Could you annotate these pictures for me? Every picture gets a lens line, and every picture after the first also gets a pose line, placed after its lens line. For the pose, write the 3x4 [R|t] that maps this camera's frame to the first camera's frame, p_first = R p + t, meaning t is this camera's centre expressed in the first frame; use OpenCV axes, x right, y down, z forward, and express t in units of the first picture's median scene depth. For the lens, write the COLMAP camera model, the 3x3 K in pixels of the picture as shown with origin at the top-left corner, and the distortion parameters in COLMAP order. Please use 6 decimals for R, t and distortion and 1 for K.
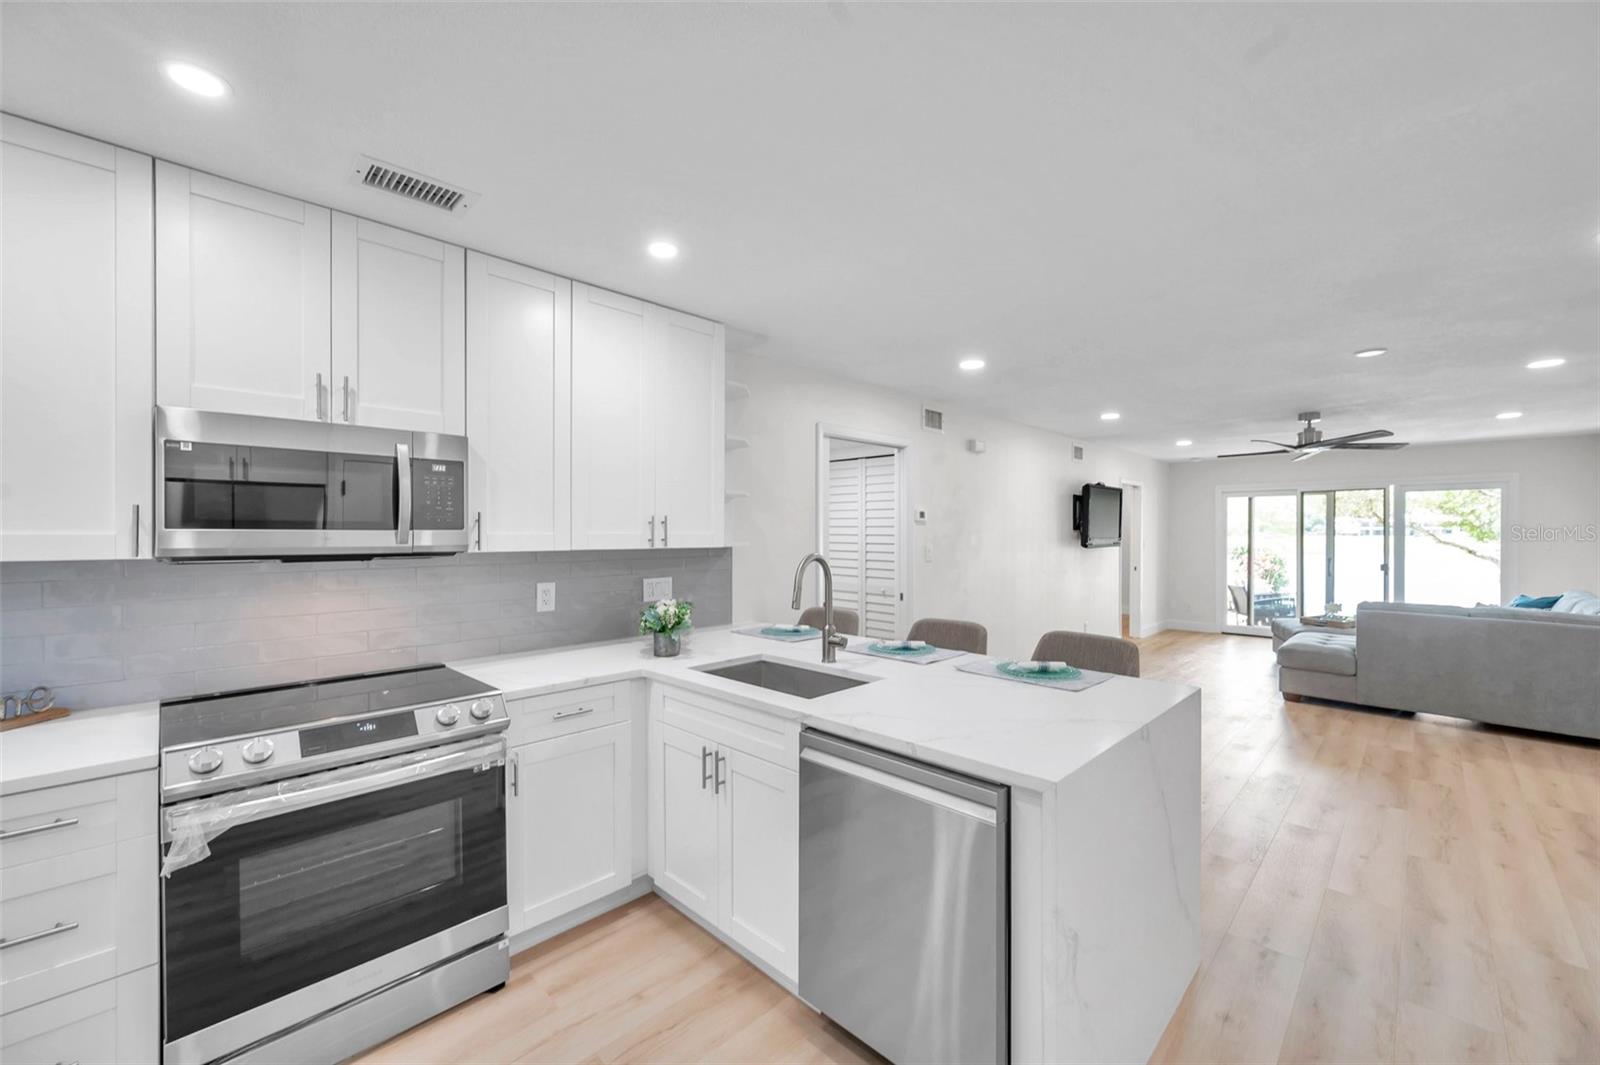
lens RADIAL K [[632.2, 0, 801.4], [0, 632.2, 535.7], [0, 0, 1]] dist [-0.000812, 0.000142]
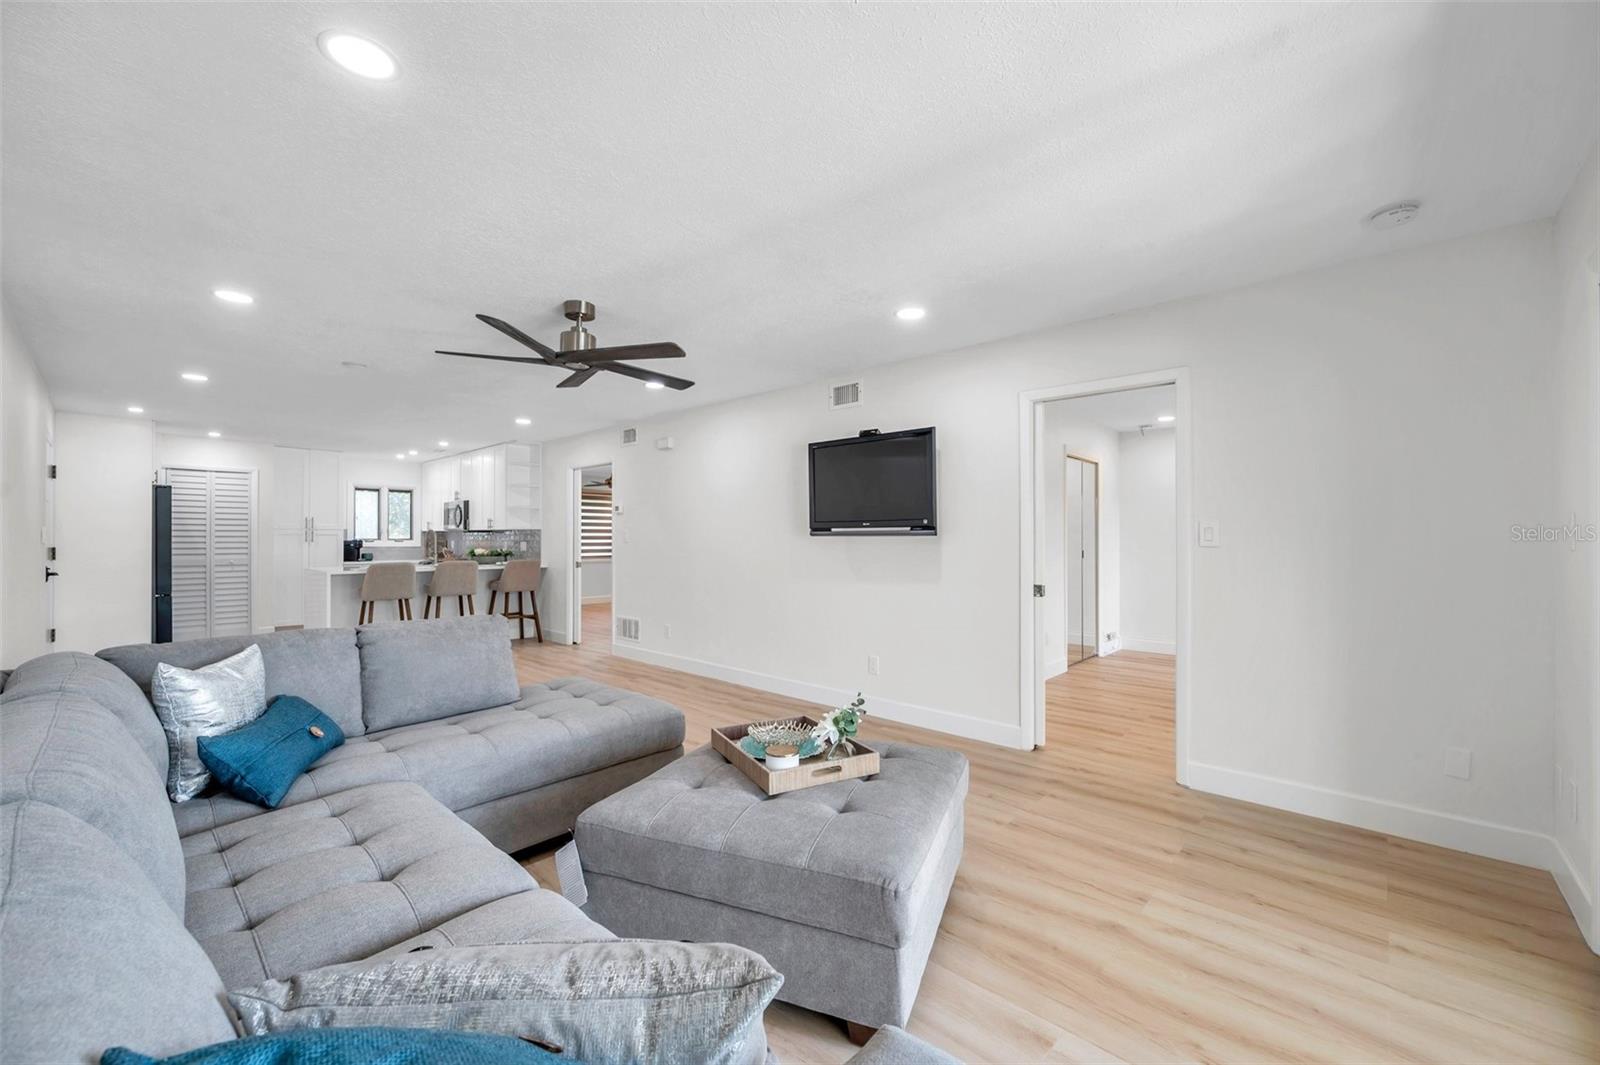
lens RADIAL K [[632.3, 0, 804.5], [0, 632.3, 532.0], [0, 0, 1]] dist [-0.003274, -0.000209]
pose [[0.043724, -0.011530, -0.998977, 1.456403], [-0.005412, 0.999916, -0.011777, 0.030551], [0.999029, 0.005922, 0.043658, 1.225990]]
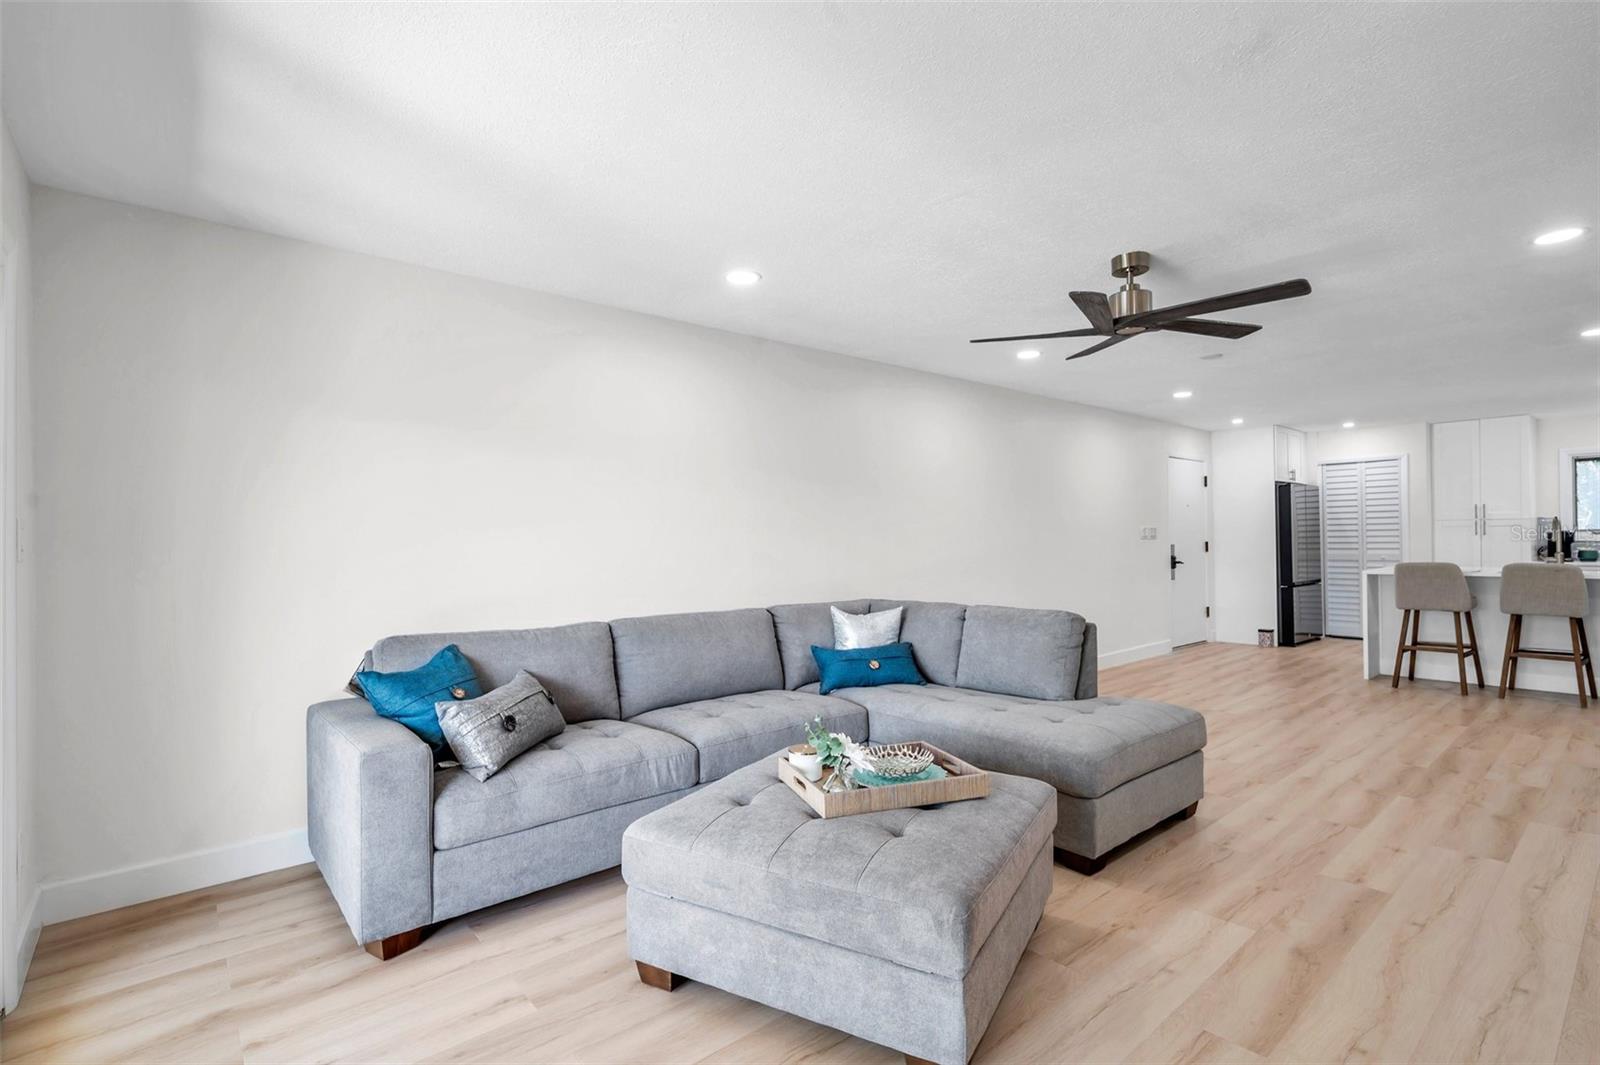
lens RADIAL K [[741.4, 0, 803.2], [0, 741.4, 533.8], [0, 0, 1]] dist [-0.002815, -0.000344]
pose [[-0.996255, 0.011926, 0.085643, 1.042874], [0.011709, 0.999927, -0.003038, 0.029488], [-0.085673, -0.002024, -0.996321, 1.654229]]
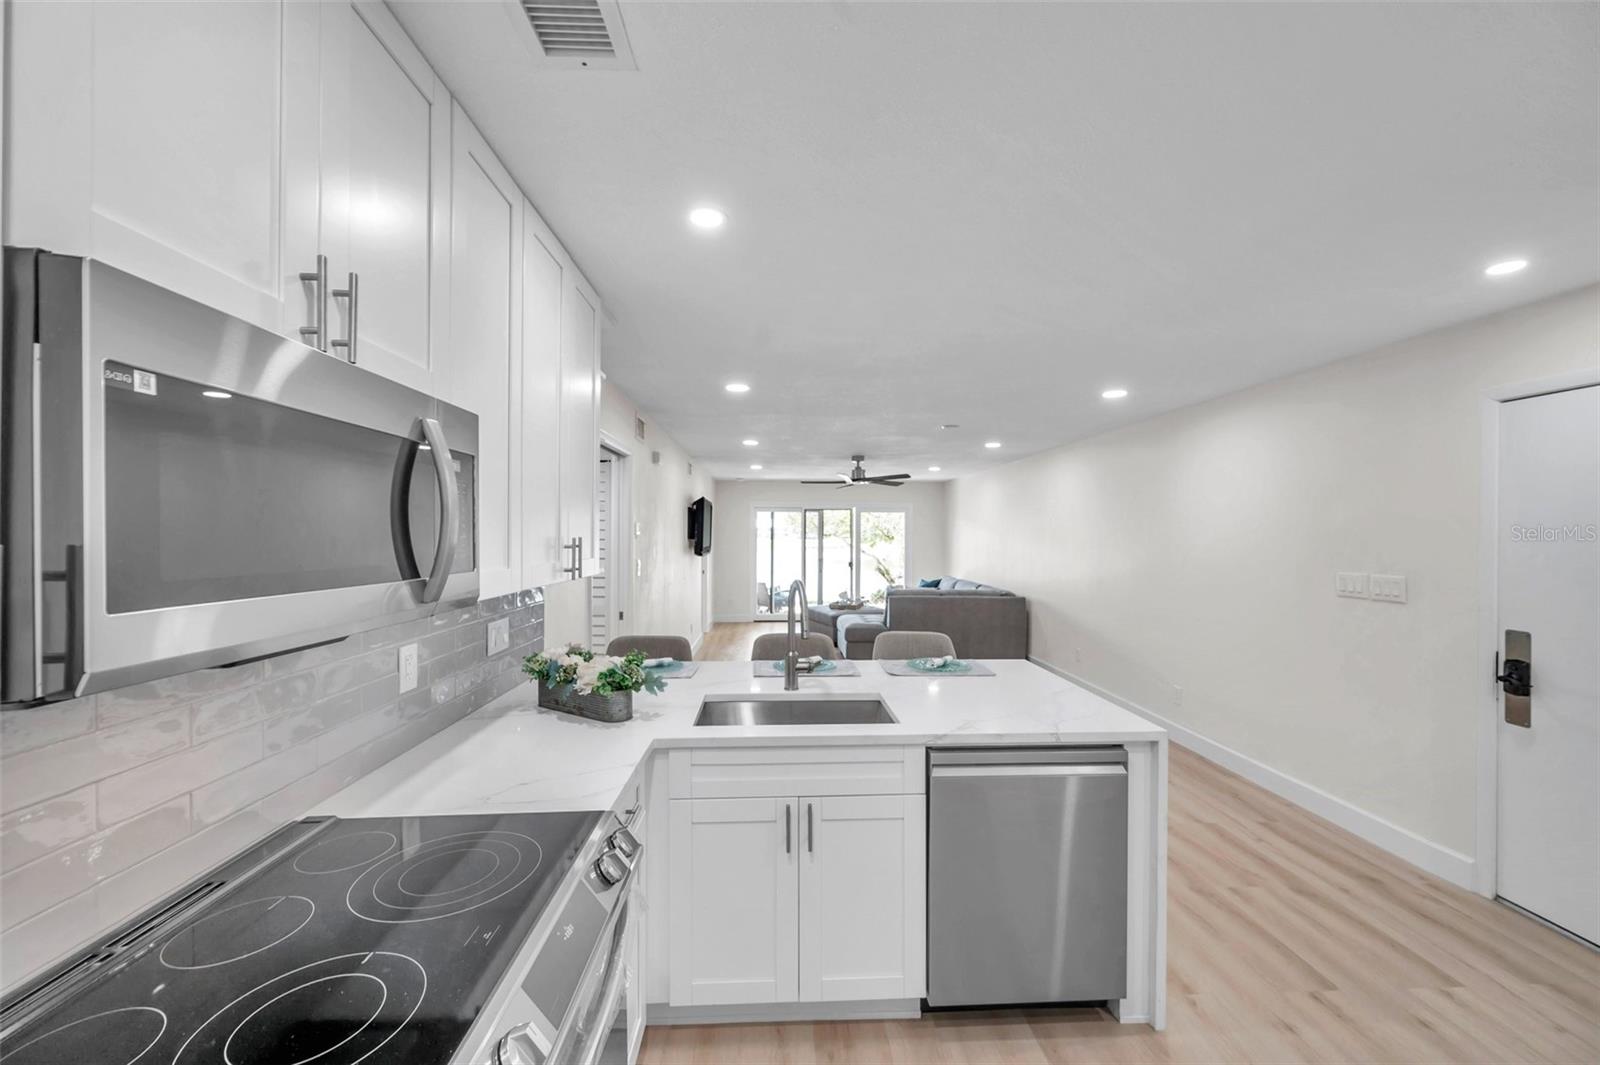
lens RADIAL K [[637.1, 0, 802.6], [0, 637.1, 535.5], [0, 0, 1]] dist [-0.002529, 0.000231]
pose [[0.677960, 0.002118, 0.735096, -0.314921], [0.000445, 0.999994, -0.003293, -0.016412], [-0.735099, 0.002560, 0.677955, 0.149852]]
